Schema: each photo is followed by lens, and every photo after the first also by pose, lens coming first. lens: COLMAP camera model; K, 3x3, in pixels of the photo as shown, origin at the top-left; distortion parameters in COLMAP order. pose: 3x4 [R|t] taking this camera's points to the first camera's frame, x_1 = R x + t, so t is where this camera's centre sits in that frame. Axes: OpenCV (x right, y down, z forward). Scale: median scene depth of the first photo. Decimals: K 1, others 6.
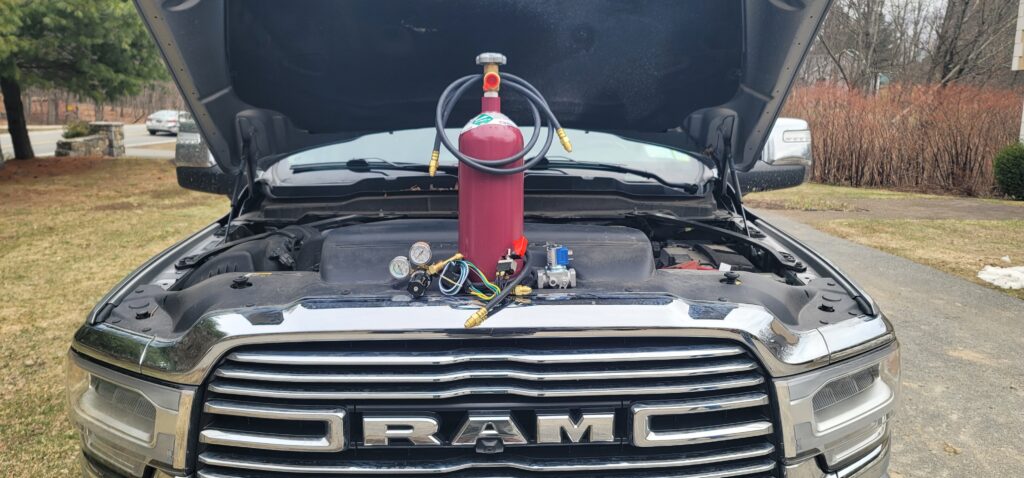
lens RADIAL K [[758.2, 0, 511.4], [0, 758.2, 240.7], [0, 0, 1]] dist [0.063868, -0.050020]
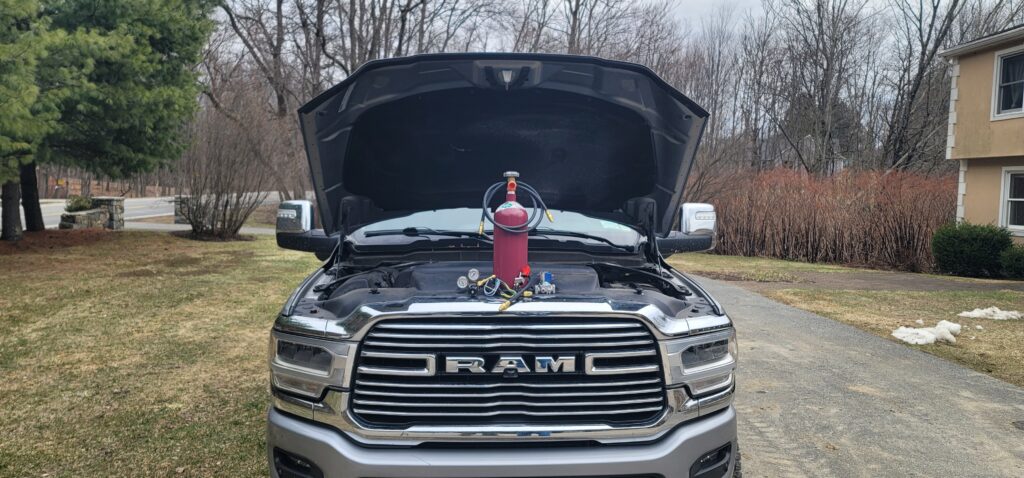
lens RADIAL K [[758.2, 0, 512.8], [0, 758.2, 243.9], [0, 0, 1]] dist [0.063868, -0.050020]
pose [[0.999517, 0.008068, 0.030000, -0.047811], [-0.005167, 0.995410, -0.095566, 0.072567], [-0.030634, 0.095365, 0.994971, -0.539329]]
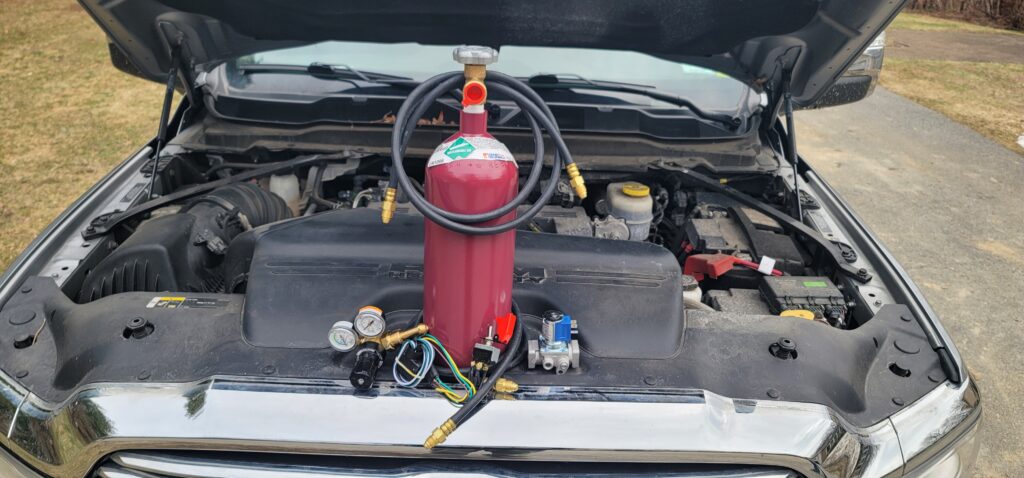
lens RADIAL K [[758.2, 0, 503.2], [0, 758.2, 241.4], [0, 0, 1]] dist [0.063868, -0.050020]
pose [[0.998733, 0.049506, -0.009085, 0.007064], [-0.045499, 0.965174, 0.257622, -0.153021], [0.021523, -0.256883, 0.966203, 0.187640]]
